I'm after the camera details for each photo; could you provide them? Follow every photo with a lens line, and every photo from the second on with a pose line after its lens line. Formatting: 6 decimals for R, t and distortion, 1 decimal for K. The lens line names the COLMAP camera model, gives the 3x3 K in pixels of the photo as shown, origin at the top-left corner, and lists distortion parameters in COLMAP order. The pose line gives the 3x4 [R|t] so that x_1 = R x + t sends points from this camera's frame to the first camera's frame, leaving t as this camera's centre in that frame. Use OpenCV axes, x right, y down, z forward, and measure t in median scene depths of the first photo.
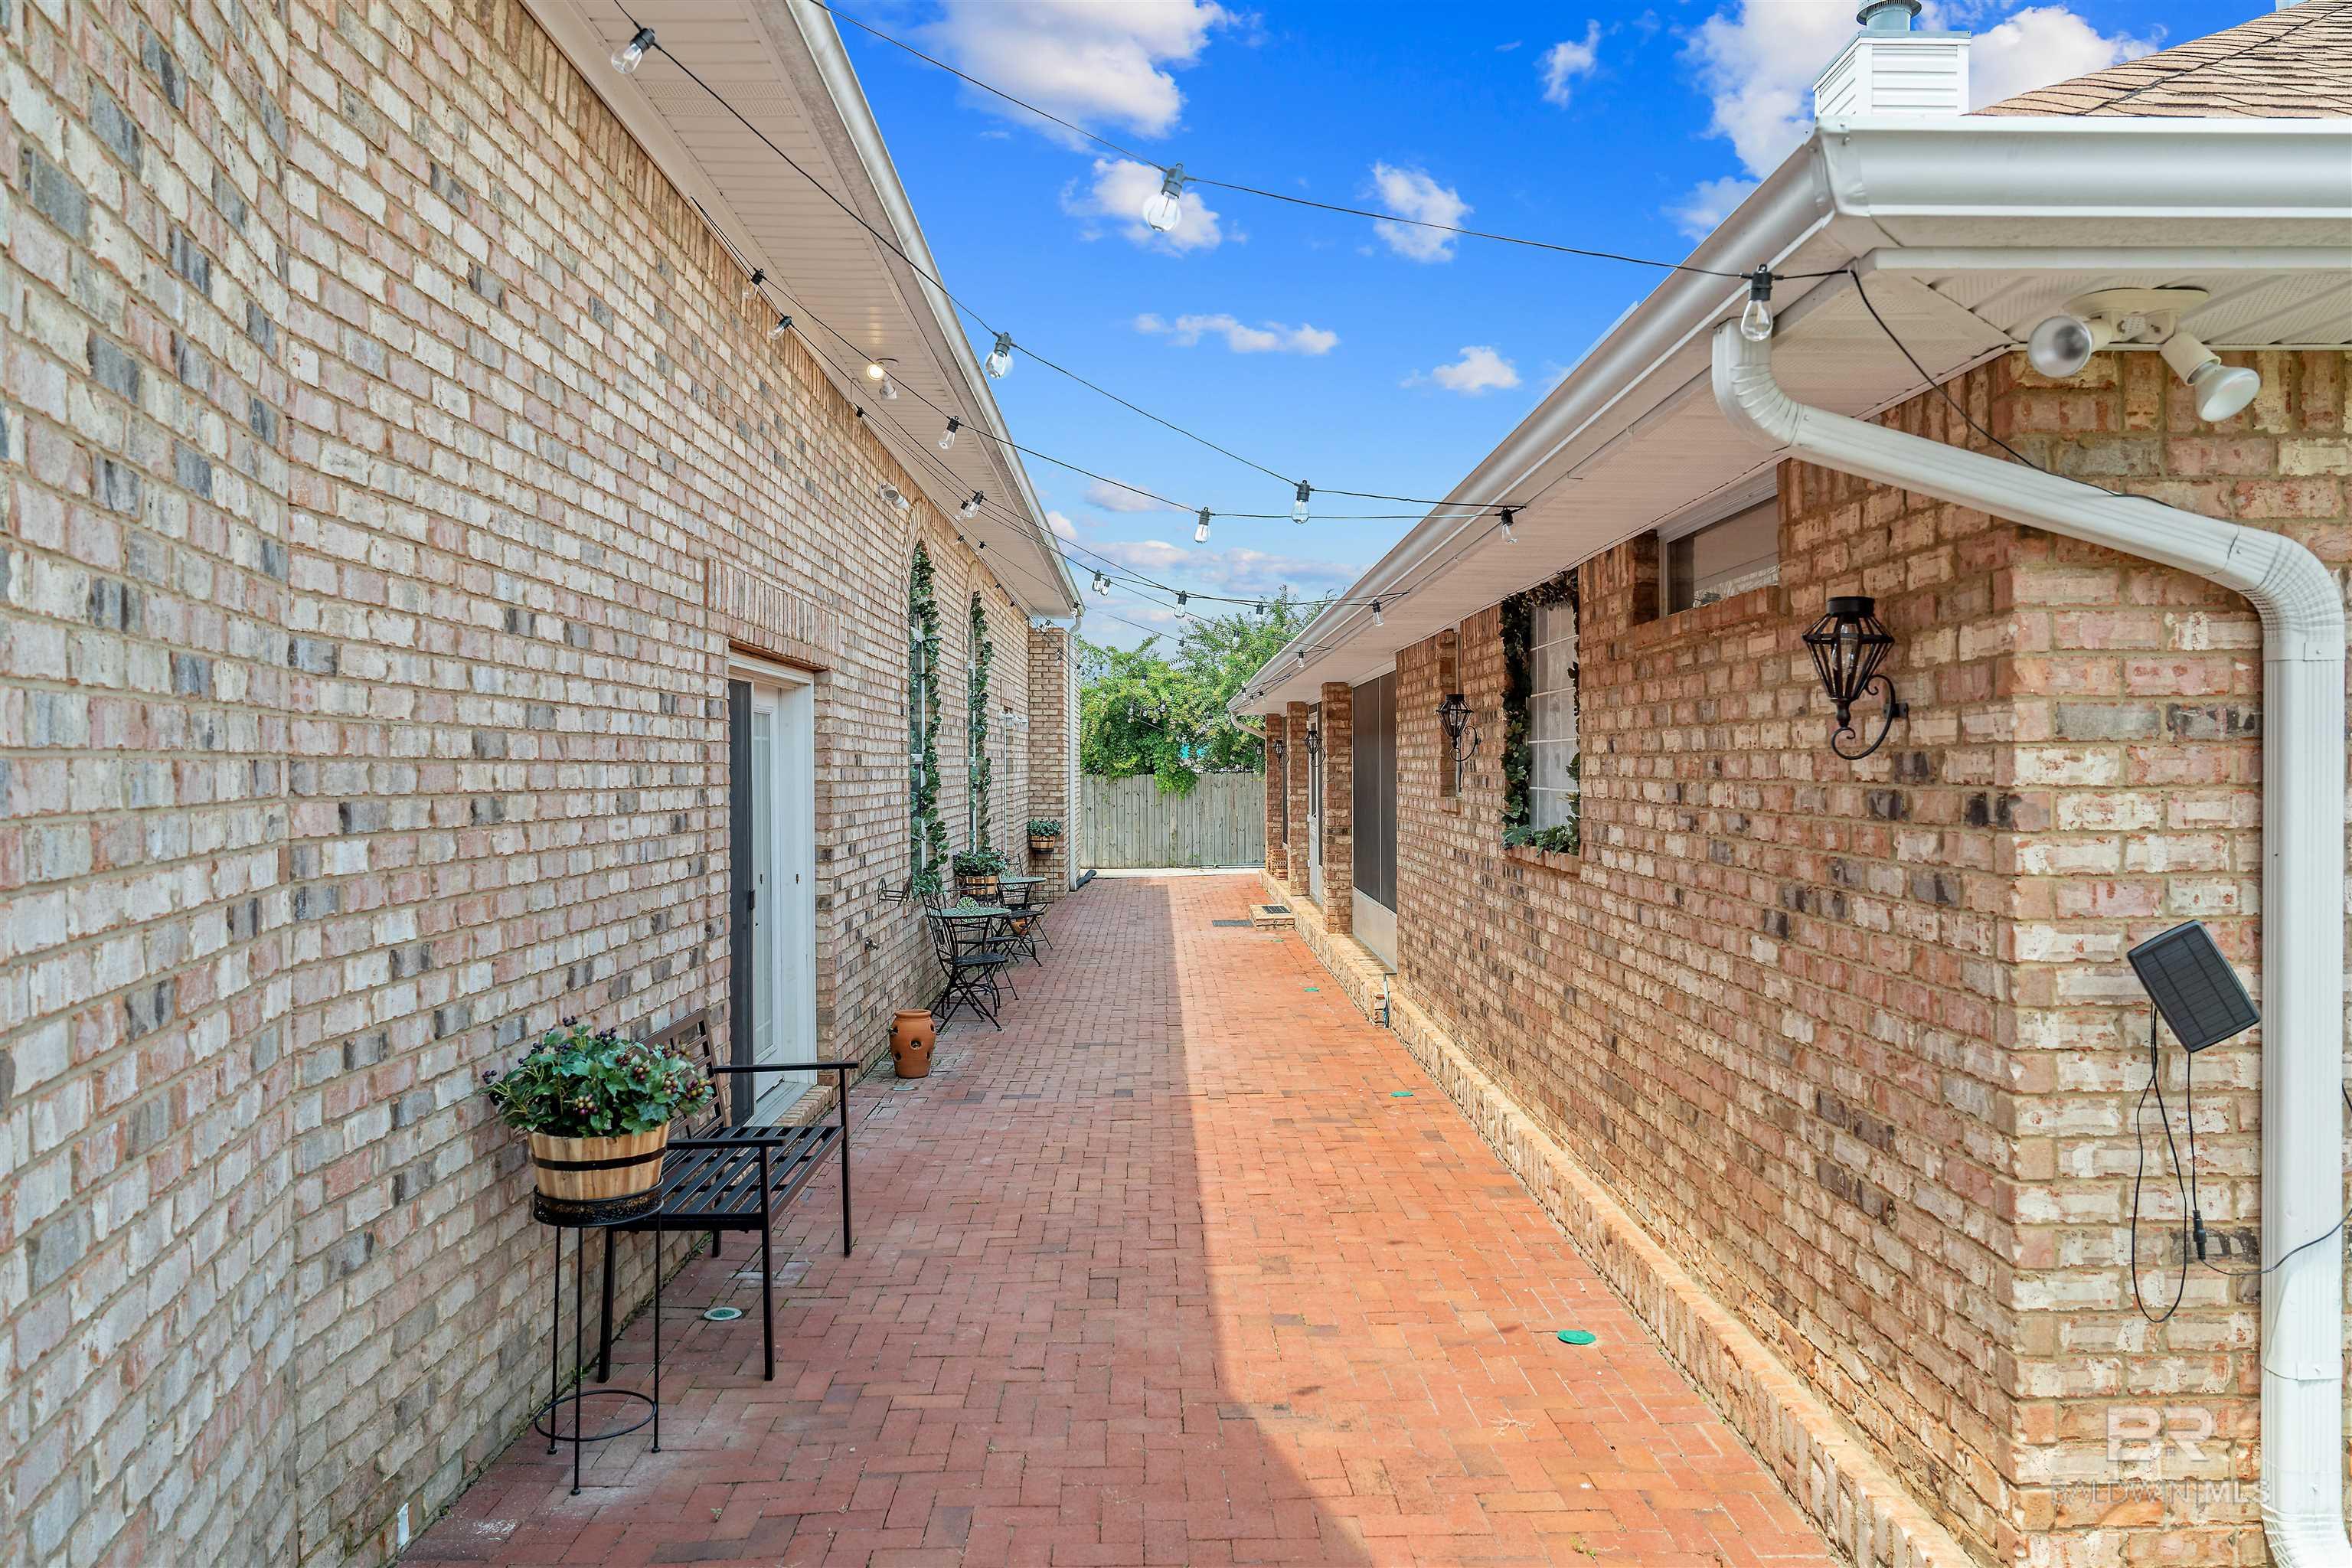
lens RADIAL K [[1608.7, 0, 1167.3], [0, 1608.7, 807.6], [0, 0, 1]] dist [-0.008808, 0.002975]
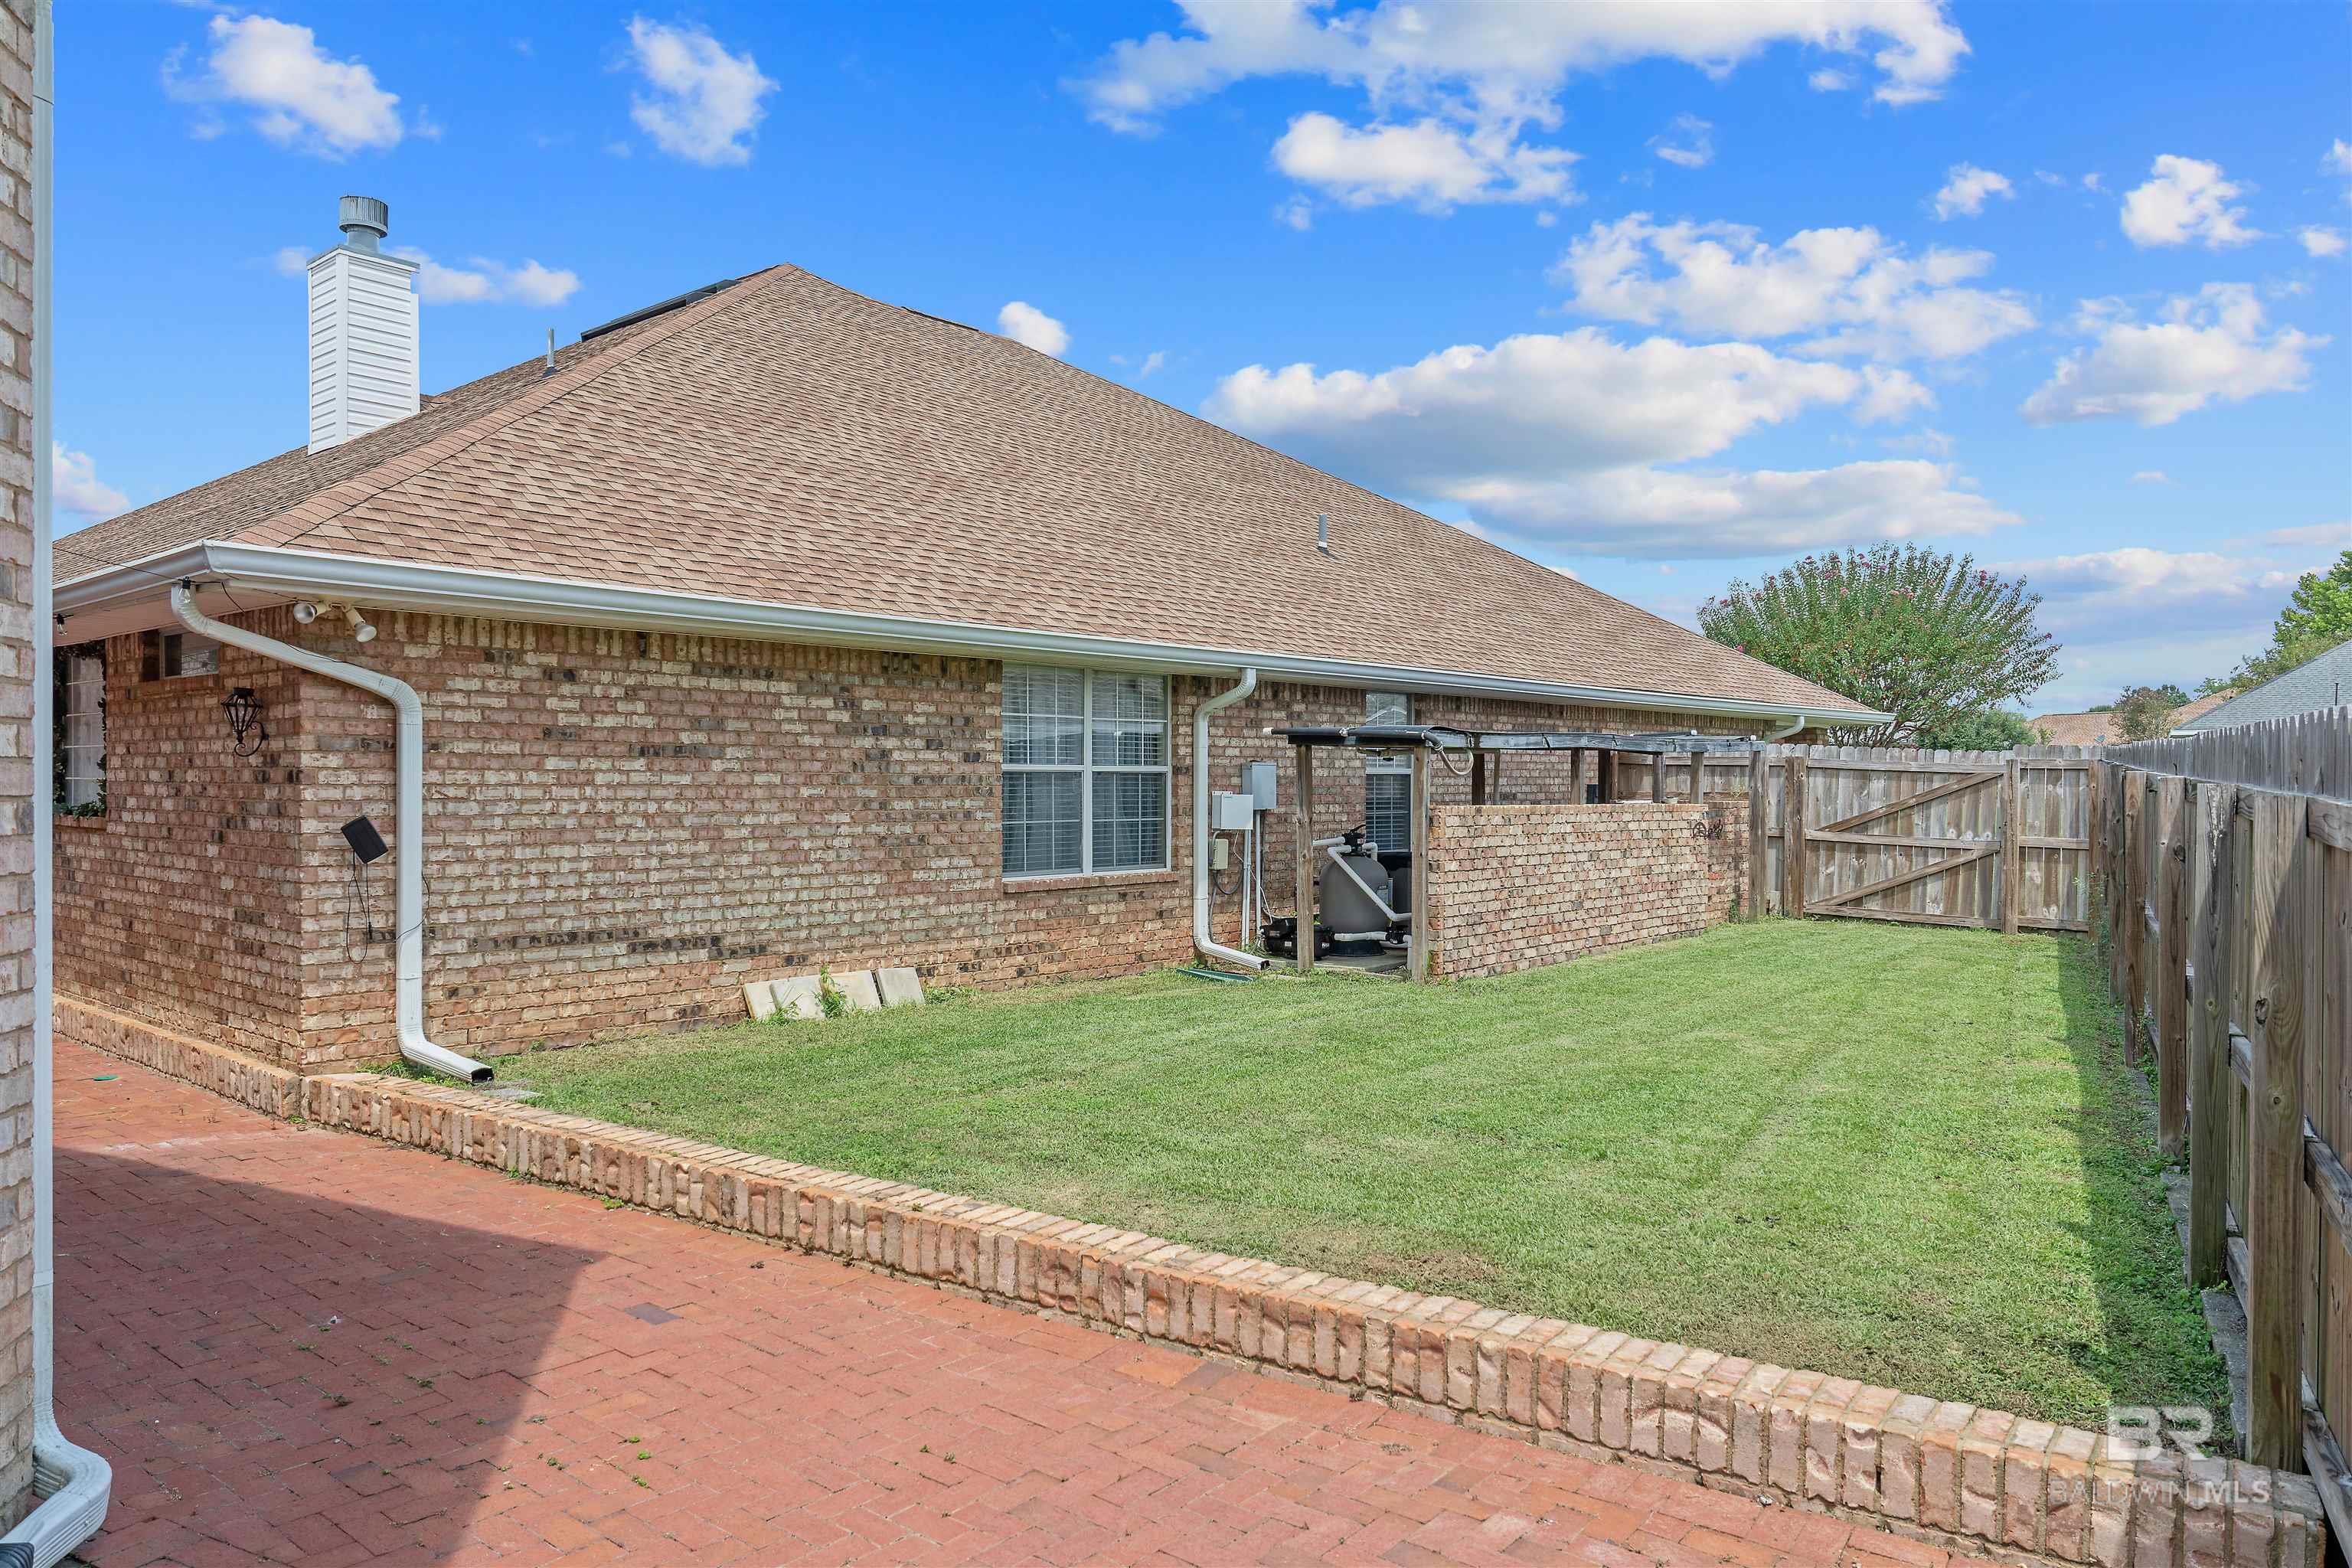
lens RADIAL K [[1608.7, 0, 1167.3], [0, 1608.7, 807.6], [0, 0, 1]] dist [-0.008808, 0.002975]
pose [[0.666594, 0.002931, 0.745415, -0.389473], [0.005805, 0.999942, -0.009123, 0.068032], [-0.745398, 0.010408, 0.666538, -1.447104]]
